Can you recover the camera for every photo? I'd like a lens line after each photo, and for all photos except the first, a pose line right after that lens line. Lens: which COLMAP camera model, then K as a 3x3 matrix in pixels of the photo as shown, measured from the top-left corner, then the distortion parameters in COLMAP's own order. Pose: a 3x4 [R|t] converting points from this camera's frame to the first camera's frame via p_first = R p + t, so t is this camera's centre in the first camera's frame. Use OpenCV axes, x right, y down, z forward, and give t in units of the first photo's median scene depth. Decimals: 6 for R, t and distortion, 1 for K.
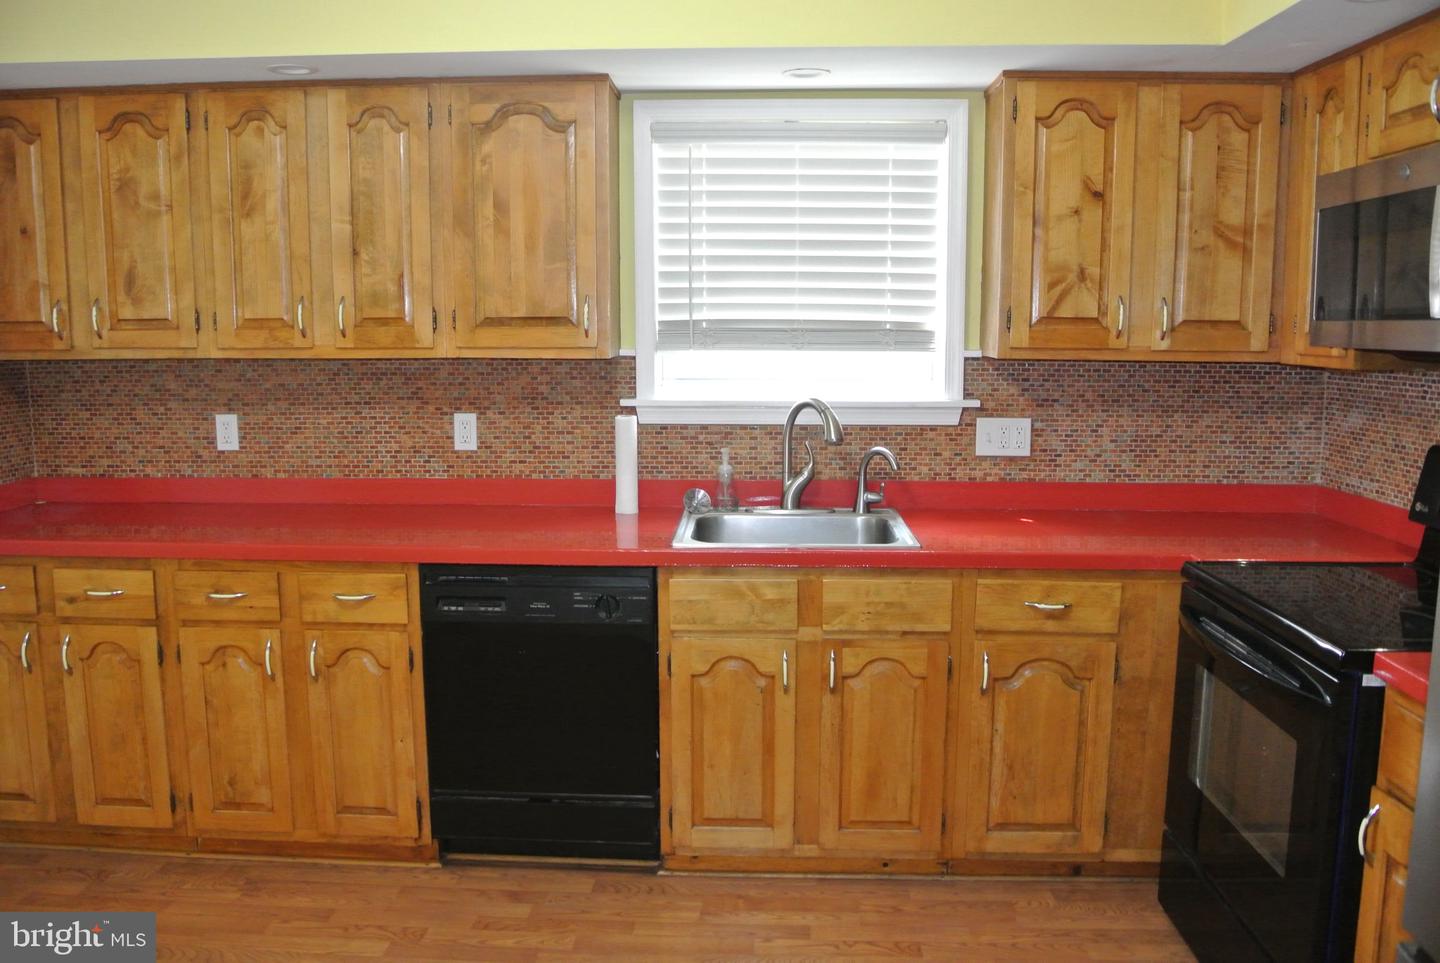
lens RADIAL K [[1133.7, 0, 719.3], [0, 1133.7, 480.5], [0, 0, 1]] dist [-0.074937, 0.026757]
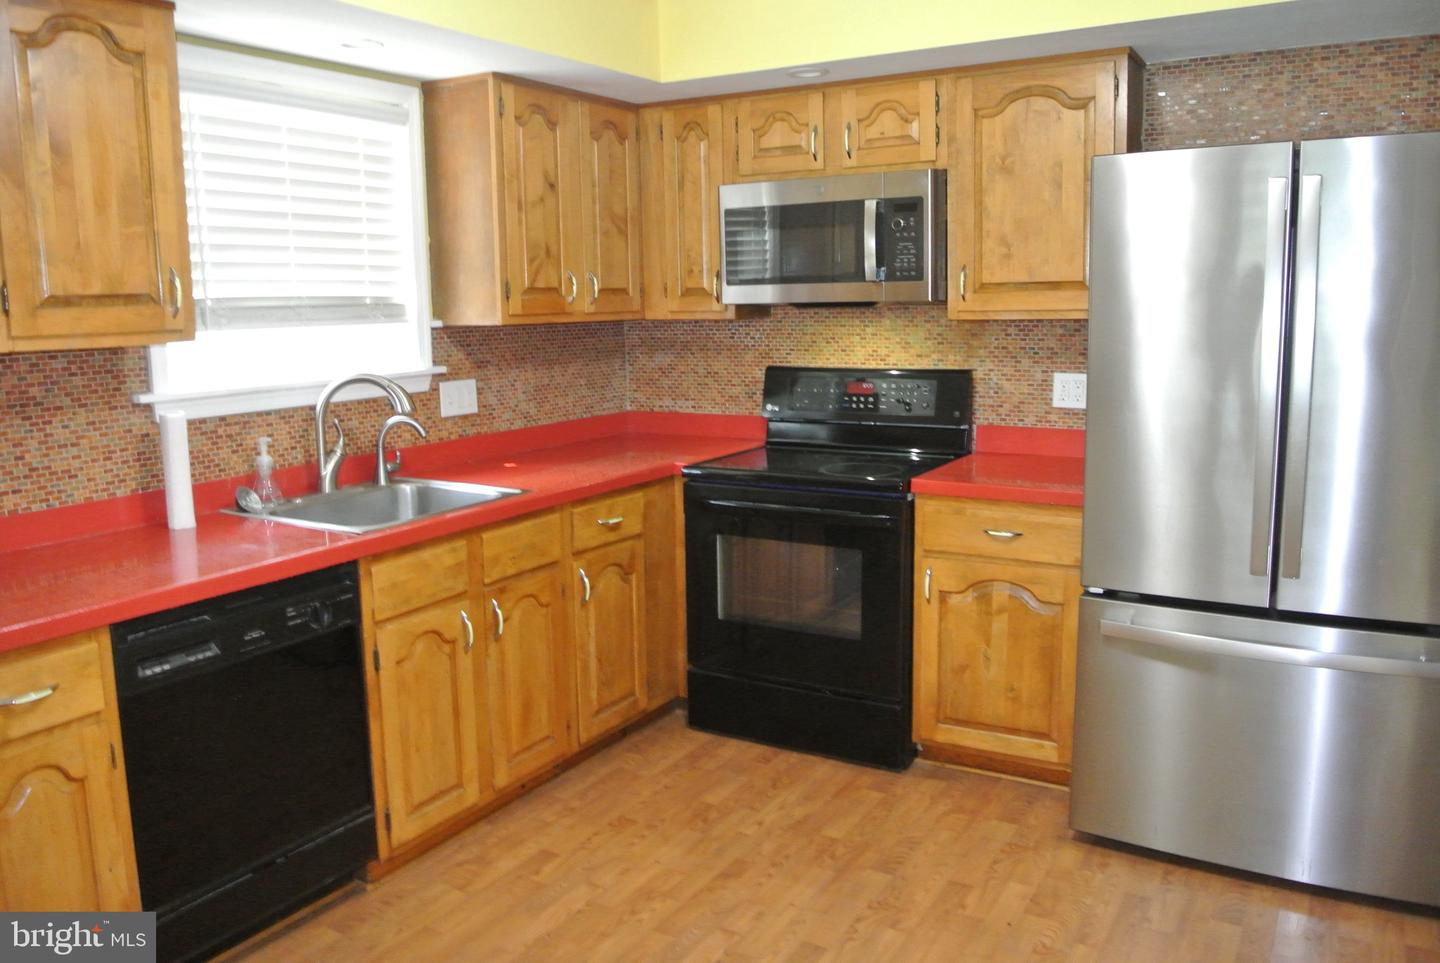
lens RADIAL K [[1133.7, 0, 720.4], [0, 1133.7, 476.6], [0, 0, 1]] dist [-0.074937, 0.026757]
pose [[0.464064, -0.149073, 0.873168, -0.659025], [0.142238, 0.985487, 0.092653, -0.030788], [-0.874307, 0.081200, 0.478533, 0.268850]]
